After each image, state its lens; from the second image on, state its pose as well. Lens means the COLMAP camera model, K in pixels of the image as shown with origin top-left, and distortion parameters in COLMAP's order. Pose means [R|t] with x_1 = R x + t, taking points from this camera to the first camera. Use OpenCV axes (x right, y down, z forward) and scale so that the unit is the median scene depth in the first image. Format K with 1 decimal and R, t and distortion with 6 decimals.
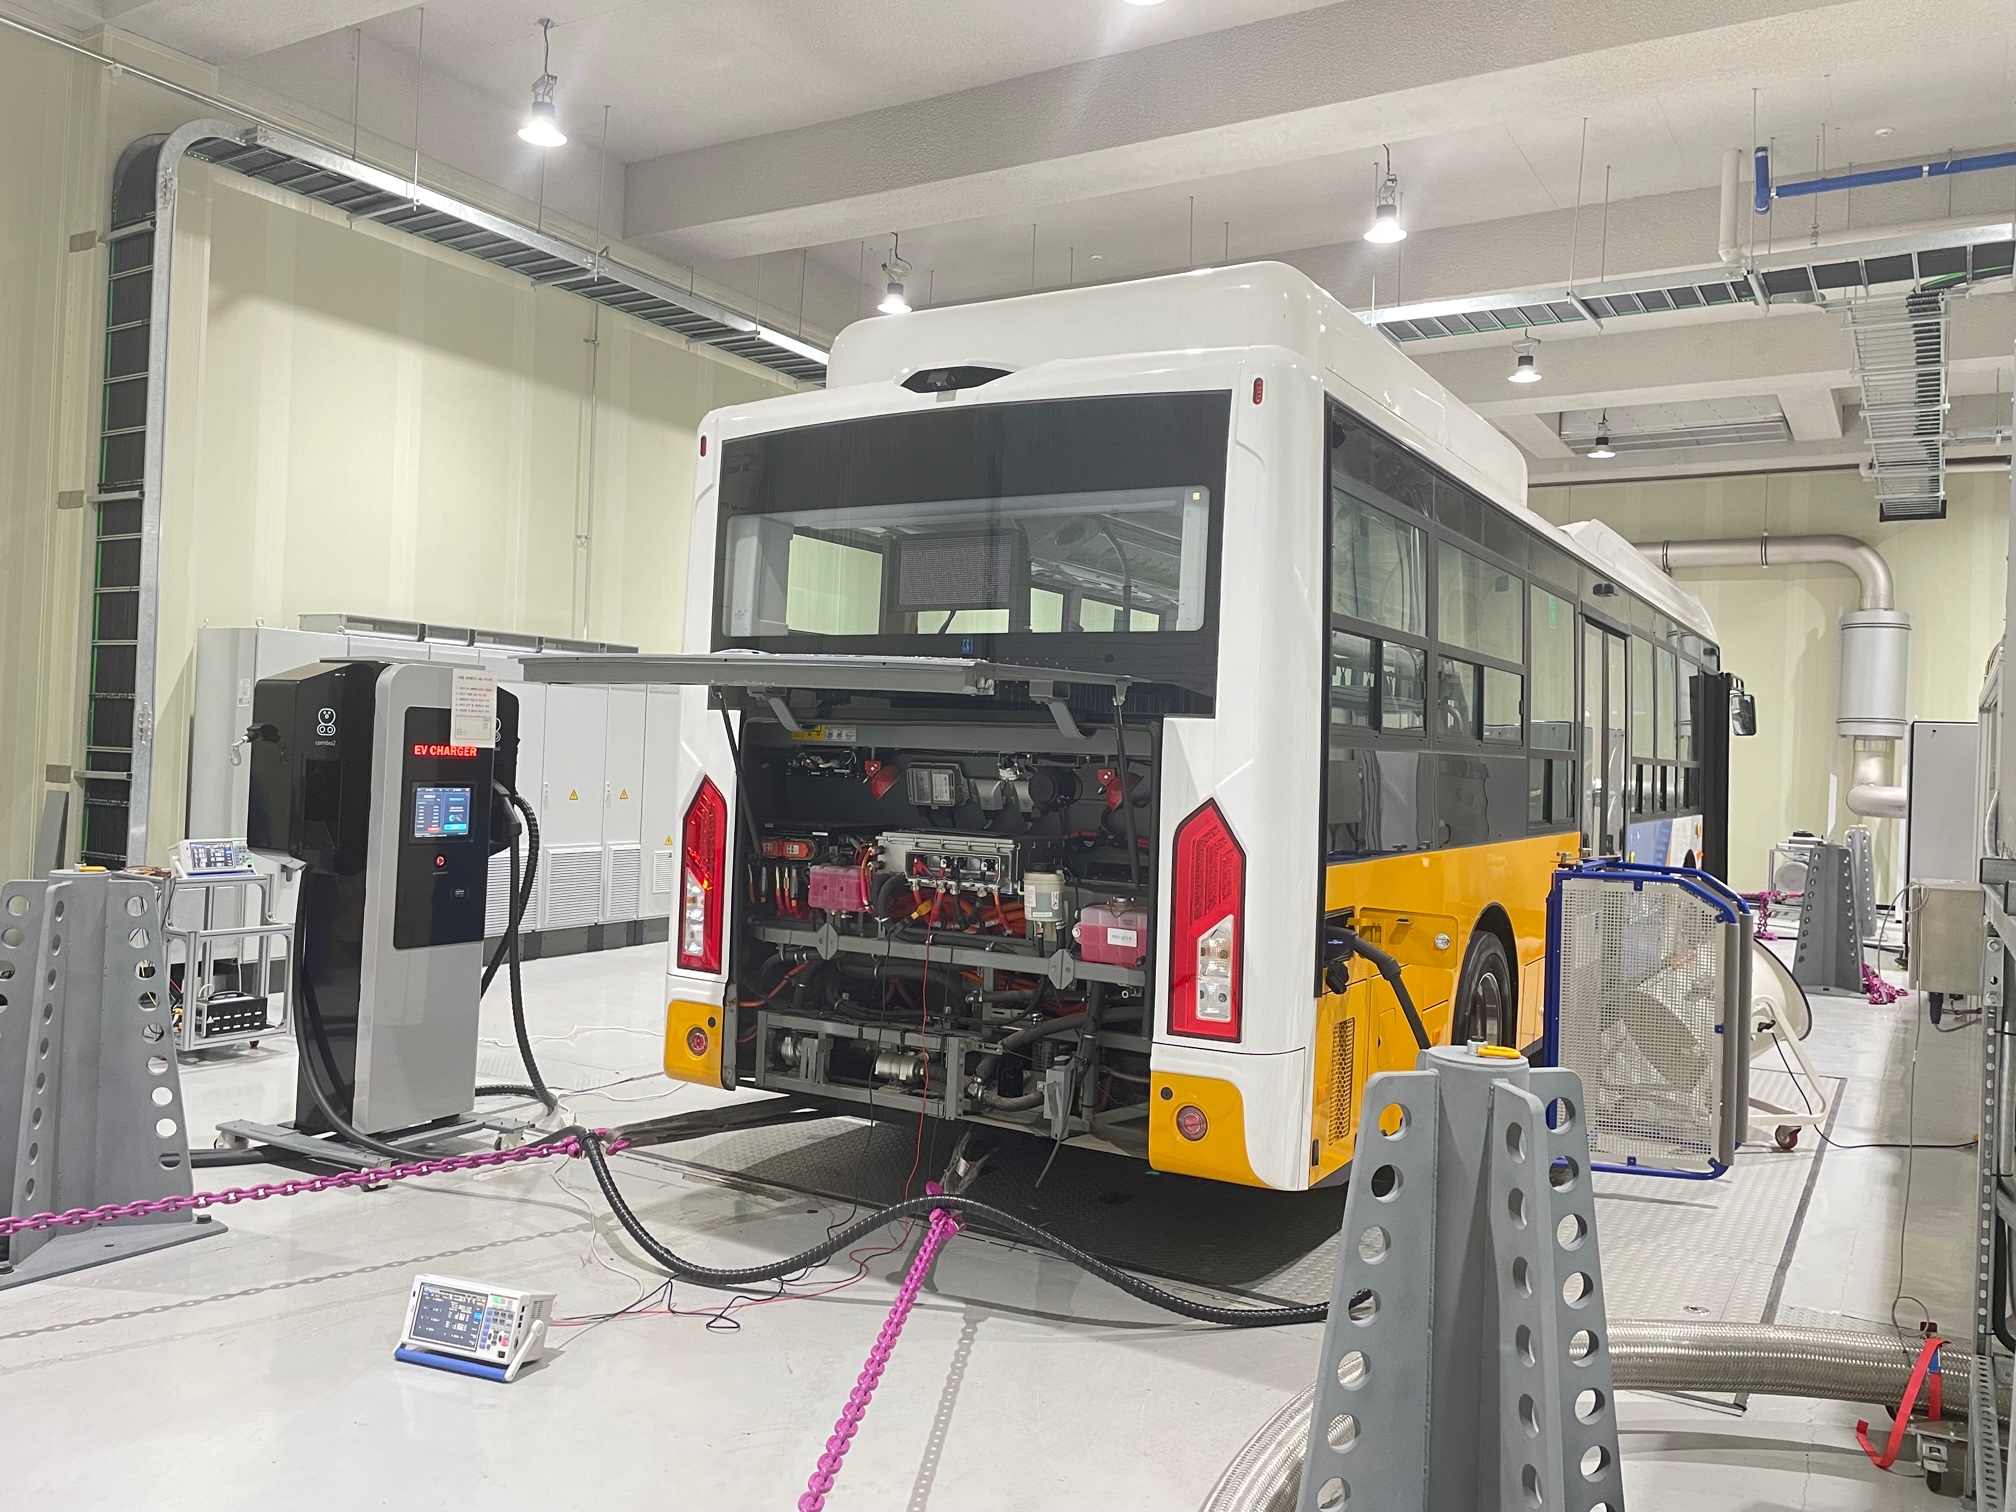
lens RADIAL K [[1515.5, 0, 1018.5], [0, 1515.5, 726.1], [0, 0, 1]] dist [0.092292, -0.121555]
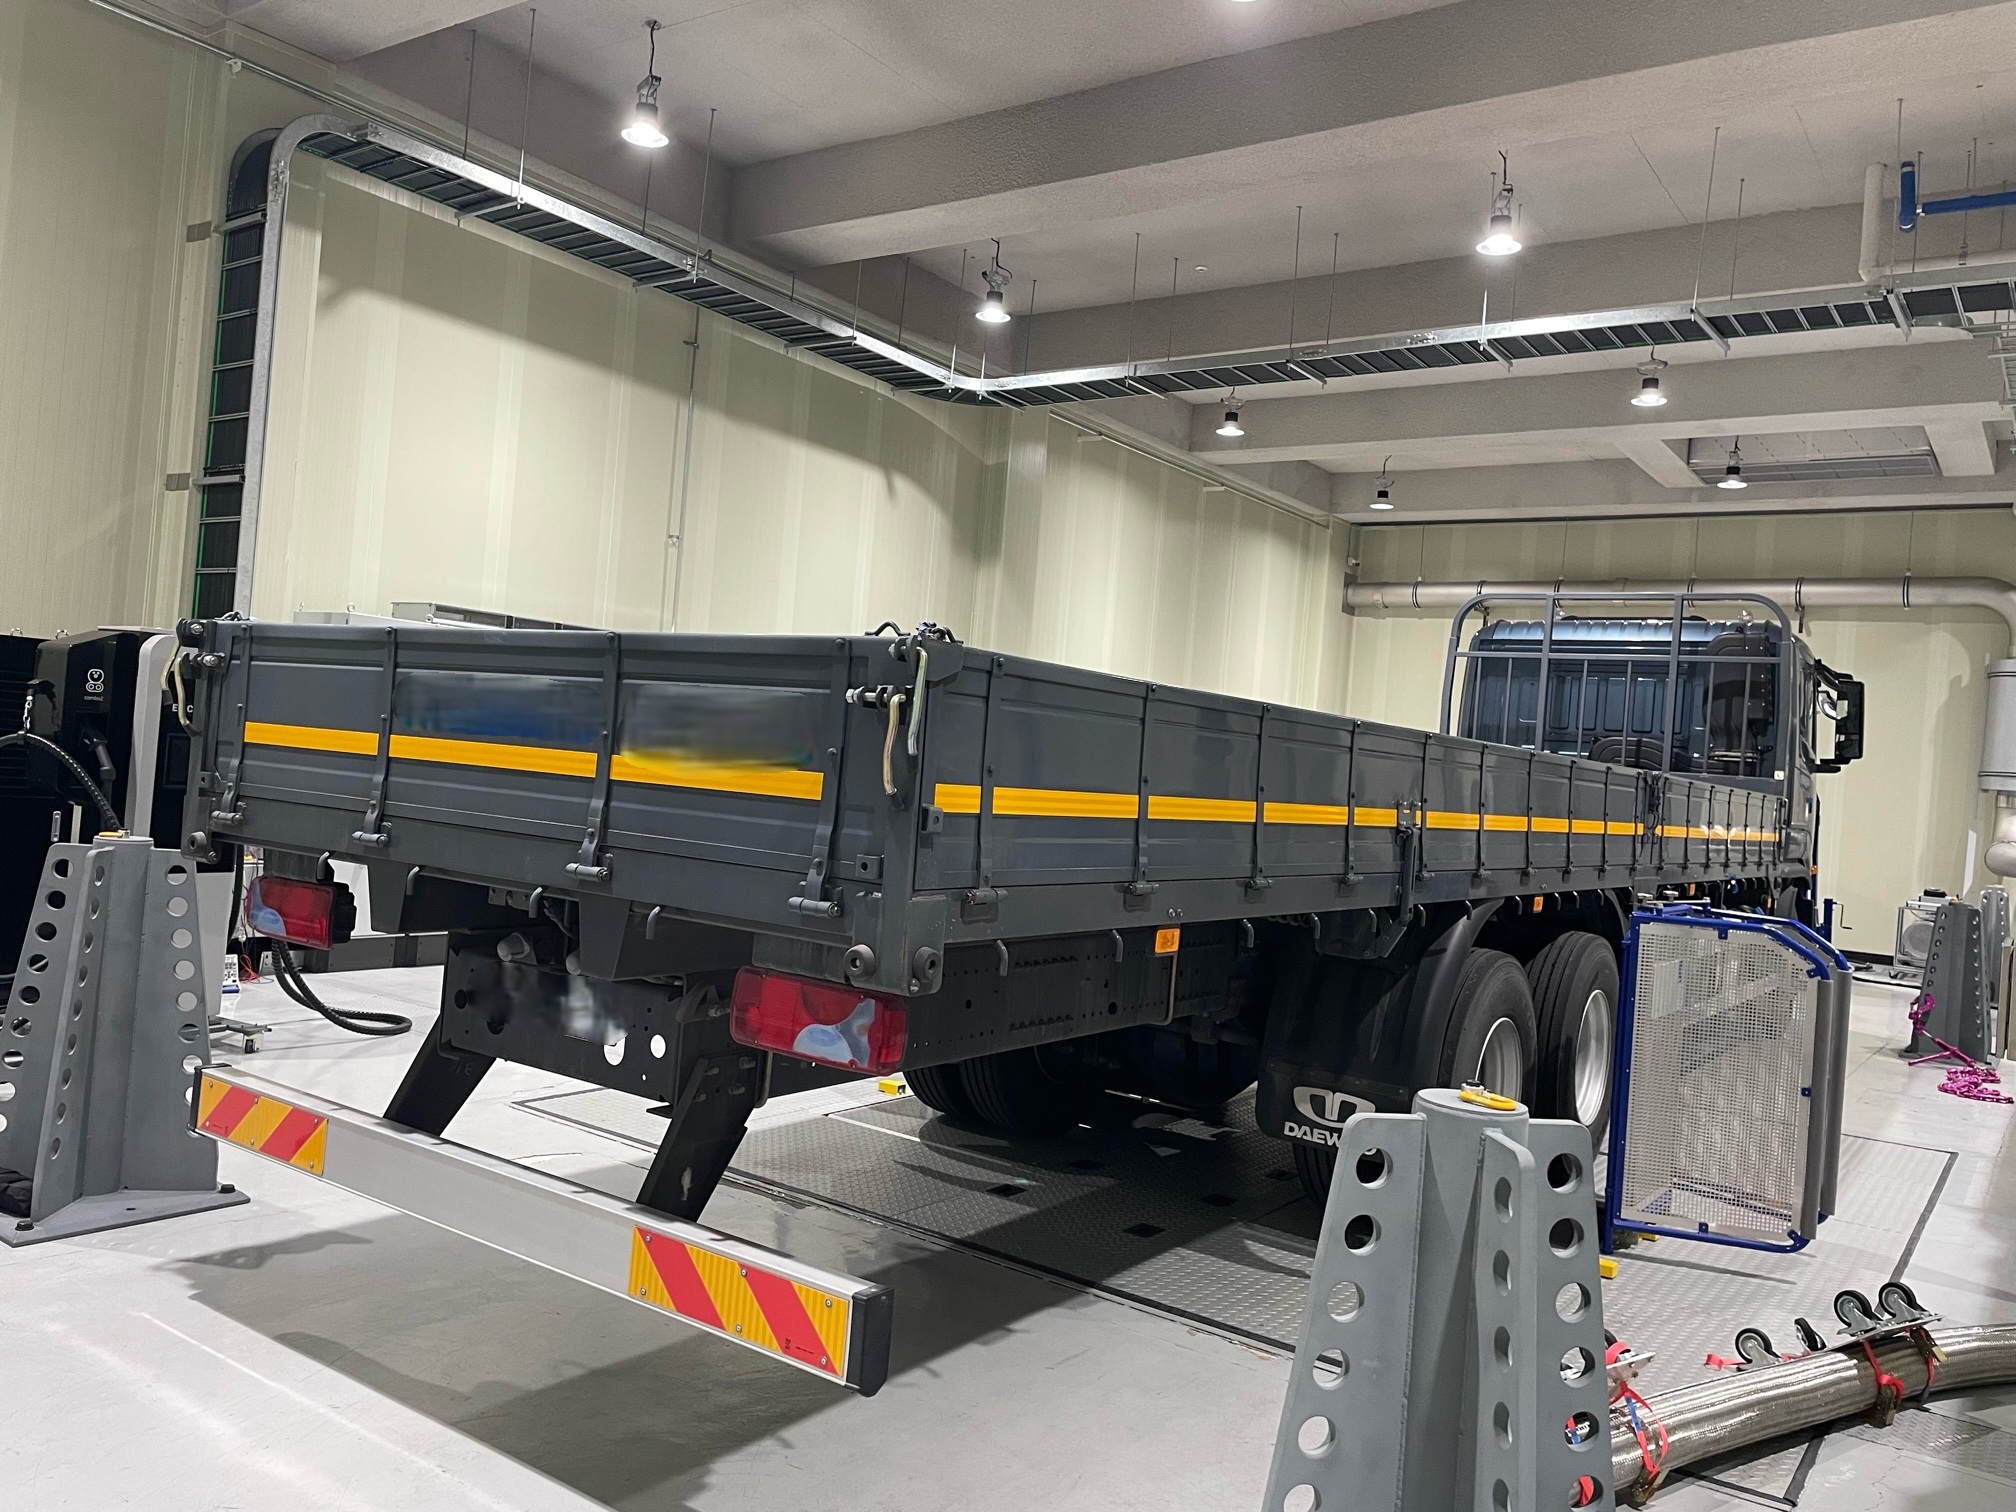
lens RADIAL K [[1515.5, 0, 999.9], [0, 1515.5, 737.3], [0, 0, 1]] dist [0.092292, -0.121555]
pose [[0.995682, 0.041252, -0.083166, 0.022489], [-0.041656, 0.999127, -0.003132, 0.003418], [0.082964, 0.006583, 0.996531, 0.017322]]
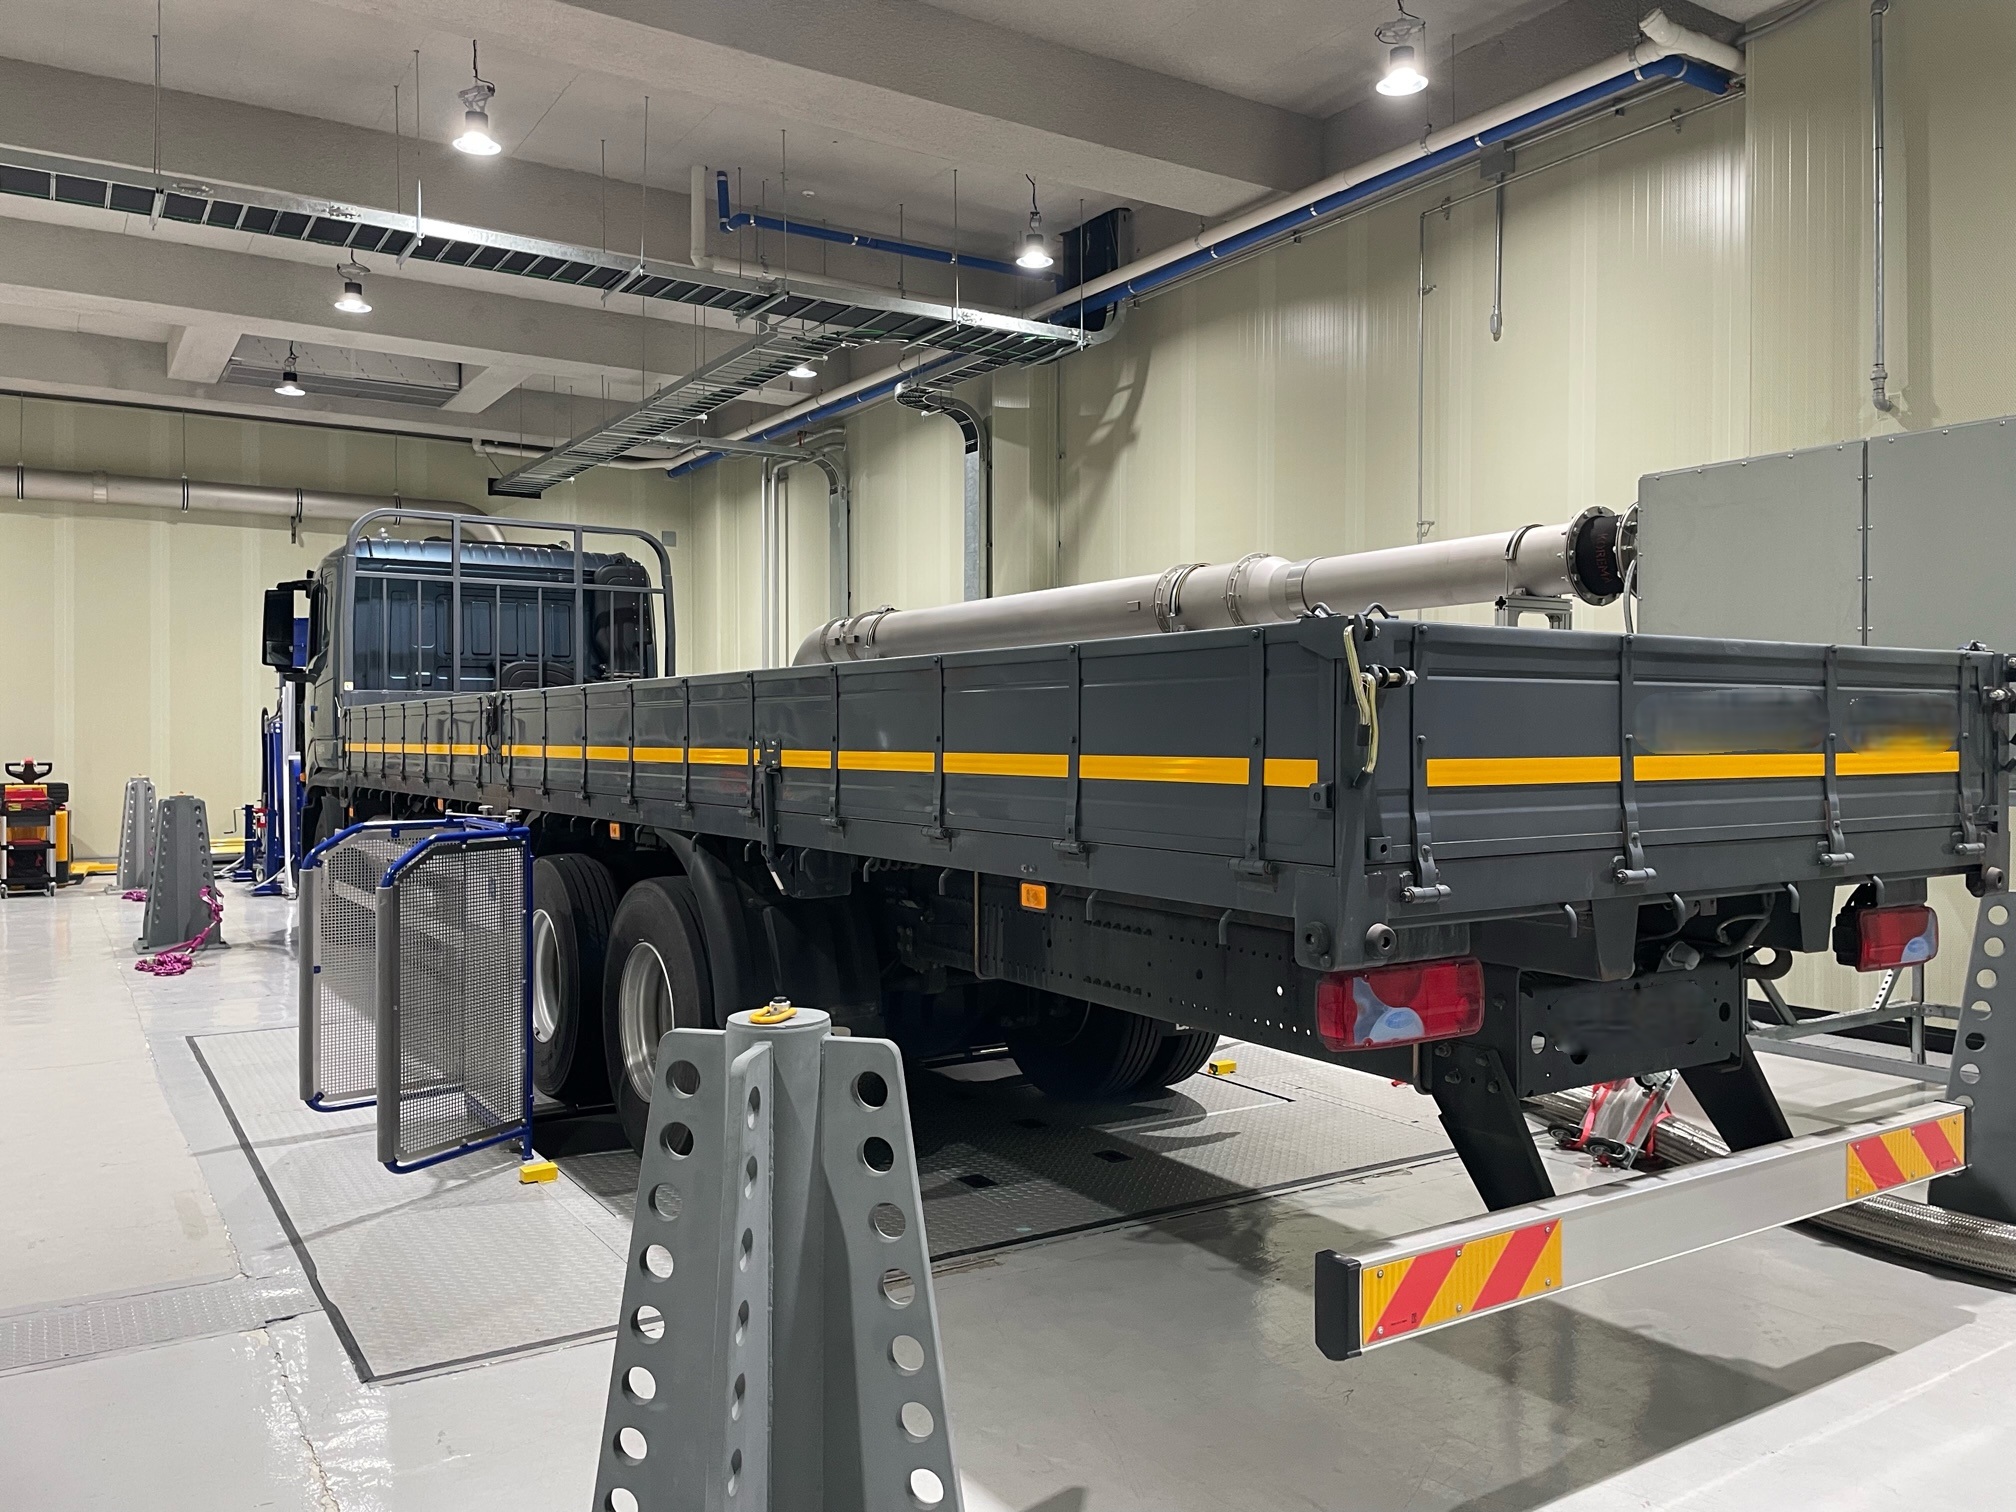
lens RADIAL K [[1515.5, 0, 1011.6], [0, 1515.5, 743.8], [0, 0, 1]] dist [0.092292, -0.121555]
pose [[0.443139, -0.039534, 0.895581, -0.483142], [-0.001320, 0.998997, 0.044753, -0.009227], [-0.896452, -0.021014, 0.442643, 0.333191]]
